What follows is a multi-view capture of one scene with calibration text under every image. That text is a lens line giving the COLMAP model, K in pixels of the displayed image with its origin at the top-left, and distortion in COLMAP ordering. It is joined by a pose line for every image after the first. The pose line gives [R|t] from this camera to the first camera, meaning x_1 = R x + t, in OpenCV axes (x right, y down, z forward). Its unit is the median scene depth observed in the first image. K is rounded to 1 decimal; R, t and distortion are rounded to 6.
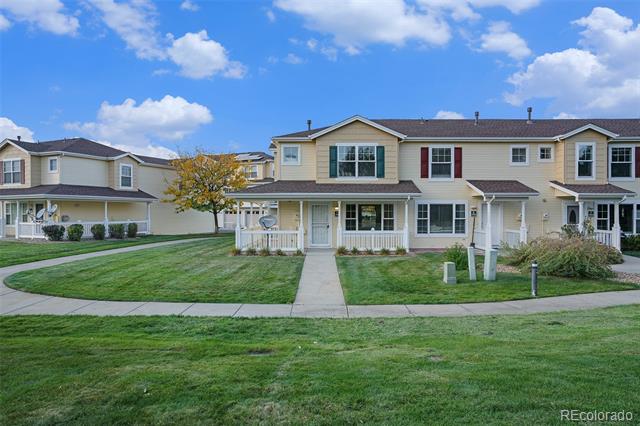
lens RADIAL K [[397.7, 0, 320.0], [0, 397.7, 213.0], [0, 0, 1]] dist [-0.002502, 0.000634]
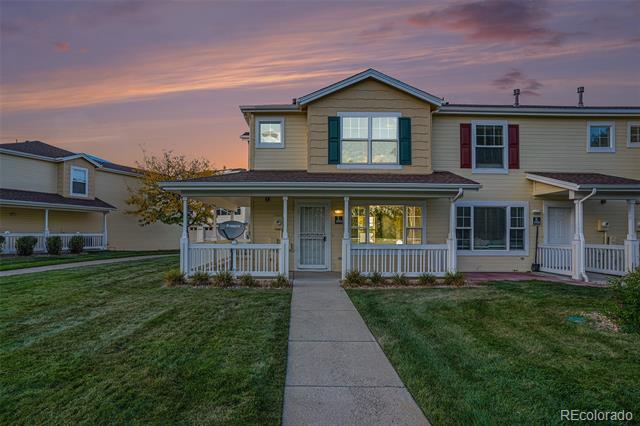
lens RADIAL K [[338.4, 0, 298.9], [0, 338.4, 226.4], [0, 0, 1]] dist [-0.036204, 0.000505]
pose [[0.999966, 0.005993, 0.005577, -0.025915], [-0.005872, 0.999753, -0.021453, 0.025528], [-0.005704, 0.021419, 0.999754, 0.430729]]
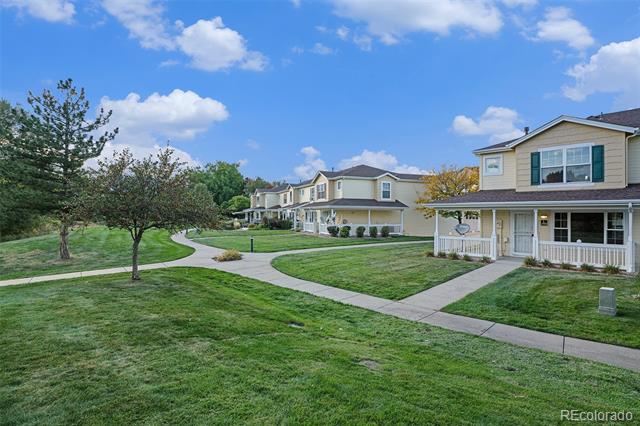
lens RADIAL K [[336.1, 0, 320.0], [0, 336.1, 213.0], [0, 0, 1]] dist [-0.021373, 0.000163]
pose [[0.714774, 0.001003, -0.699355, 0.216333], [-0.009503, 0.999921, -0.008278, -0.009383], [0.699291, 0.012563, 0.714727, 0.062873]]
